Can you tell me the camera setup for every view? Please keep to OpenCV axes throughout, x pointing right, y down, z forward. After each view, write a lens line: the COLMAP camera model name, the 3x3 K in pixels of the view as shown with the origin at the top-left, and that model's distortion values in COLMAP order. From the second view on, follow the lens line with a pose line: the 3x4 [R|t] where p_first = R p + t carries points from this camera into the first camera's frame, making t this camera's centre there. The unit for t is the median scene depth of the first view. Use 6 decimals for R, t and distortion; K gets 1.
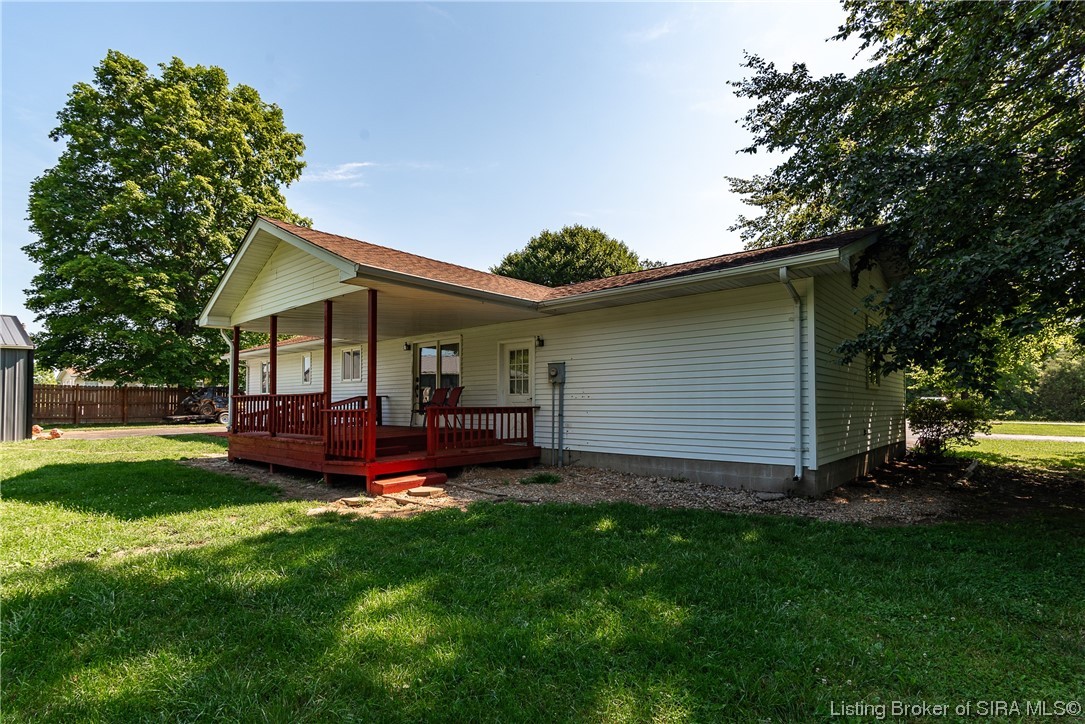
lens RADIAL K [[542.4, 0, 540.0], [0, 542.4, 401.8], [0, 0, 1]] dist [0.002520, -0.000837]
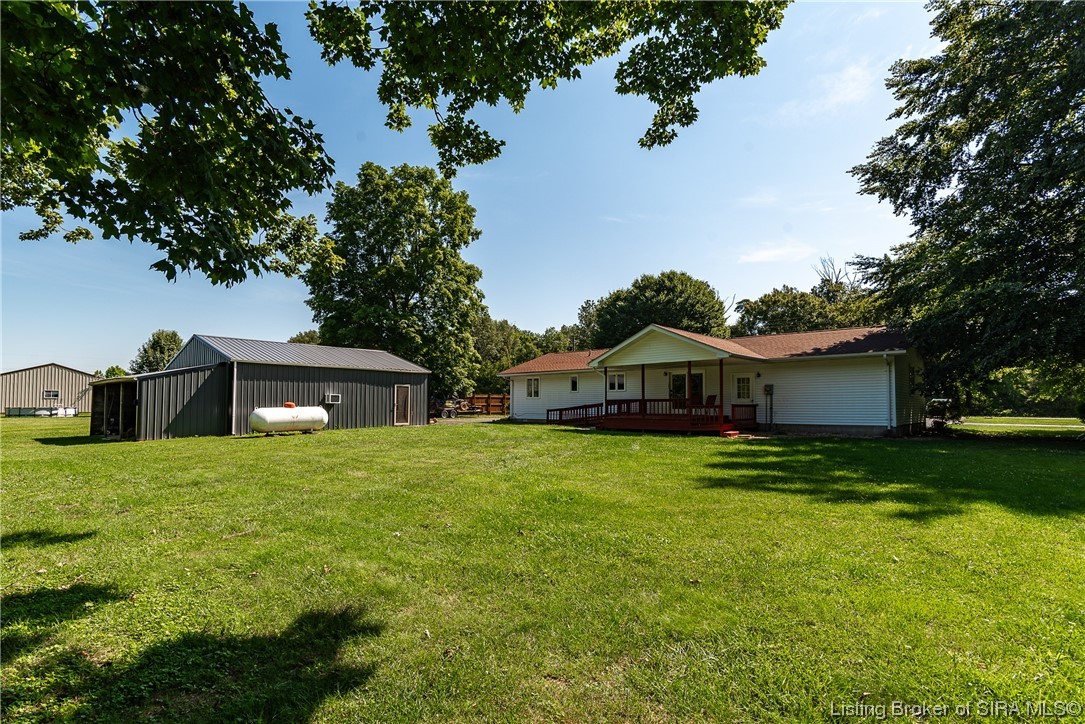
lens RADIAL K [[553.7, 0, 524.1], [0, 553.7, 400.9], [0, 0, 1]] dist [-0.001703, -0.000667]
pose [[0.999728, -0.001711, -0.023240, -0.839590], [0.001628, 0.999992, -0.003595, 0.001388], [0.023246, 0.003556, 0.999723, -1.181810]]
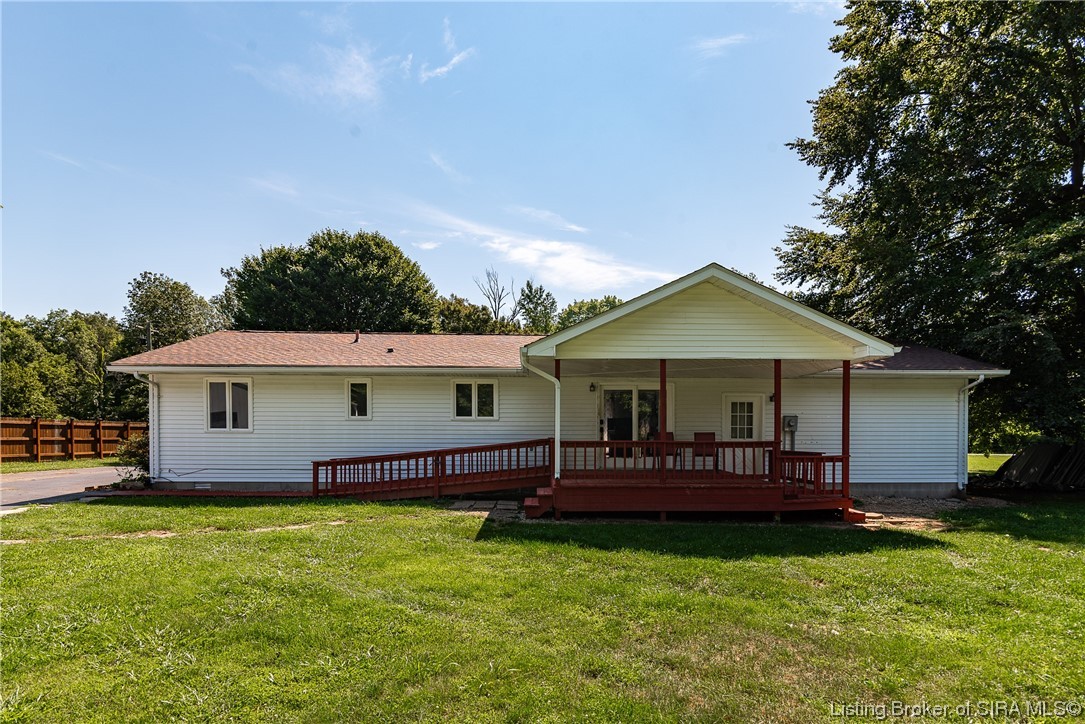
lens RADIAL K [[609.2, 0, 540.8], [0, 609.2, 460.9], [0, 0, 1]] dist [-0.003487, -0.000420]
pose [[0.738371, -0.020242, 0.674091, -1.264082], [-0.010710, 0.999071, 0.041731, -0.015826], [-0.674309, -0.038032, 0.737469, 0.293241]]
